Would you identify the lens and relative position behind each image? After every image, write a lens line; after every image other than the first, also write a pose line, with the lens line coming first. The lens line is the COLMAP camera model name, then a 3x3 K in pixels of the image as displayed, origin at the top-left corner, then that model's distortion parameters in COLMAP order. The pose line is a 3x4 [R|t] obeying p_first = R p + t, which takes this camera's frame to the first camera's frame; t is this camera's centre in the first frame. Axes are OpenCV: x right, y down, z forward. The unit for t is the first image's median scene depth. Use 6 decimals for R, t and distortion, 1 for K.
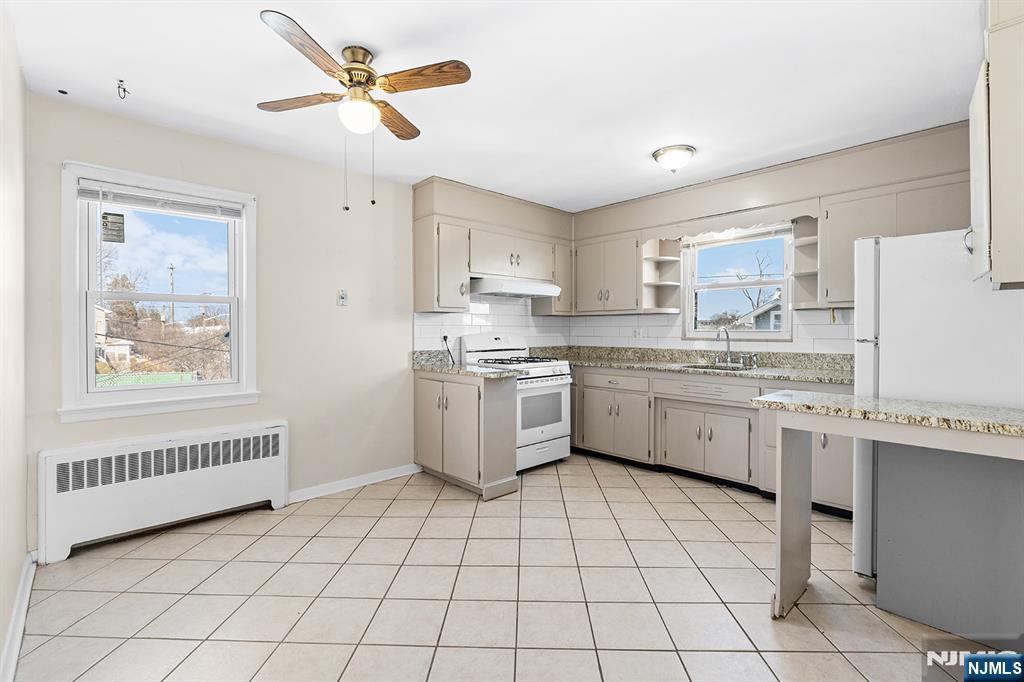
lens RADIAL K [[467.7, 0, 518.9], [0, 467.7, 333.3], [0, 0, 1]] dist [-0.002599, 0.002158]
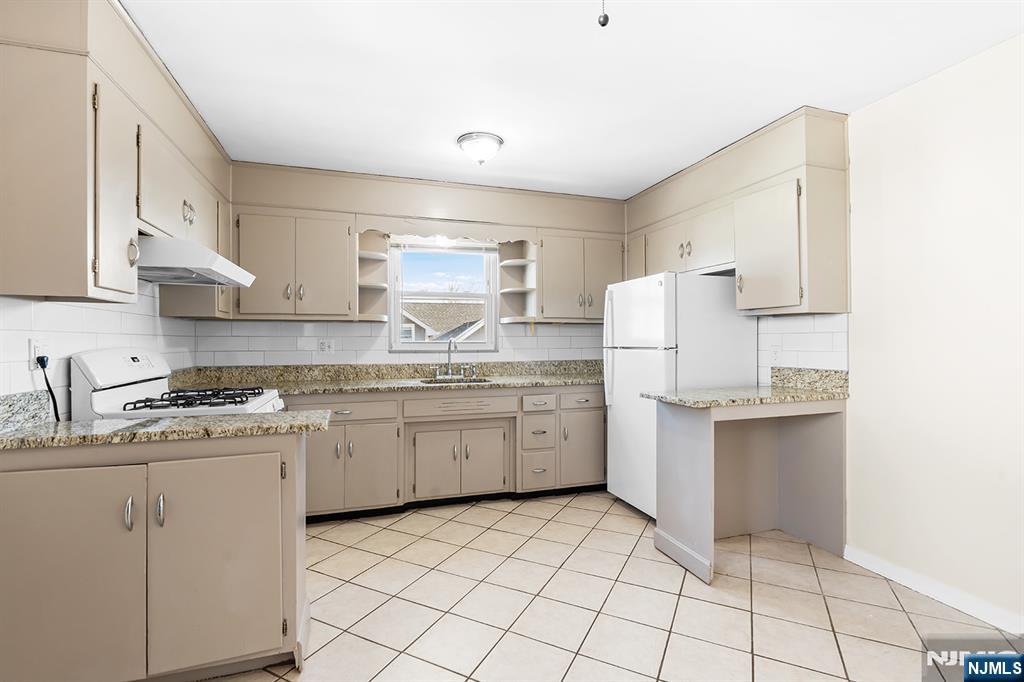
lens RADIAL K [[467.7, 0, 513.1], [0, 467.7, 341.9], [0, 0, 1]] dist [-0.002599, 0.002158]
pose [[0.430032, -0.002317, 0.902811, -0.359235], [0.009058, 0.999957, -0.001748, -0.002745], [-0.902768, 0.008929, 0.430035, 0.455835]]
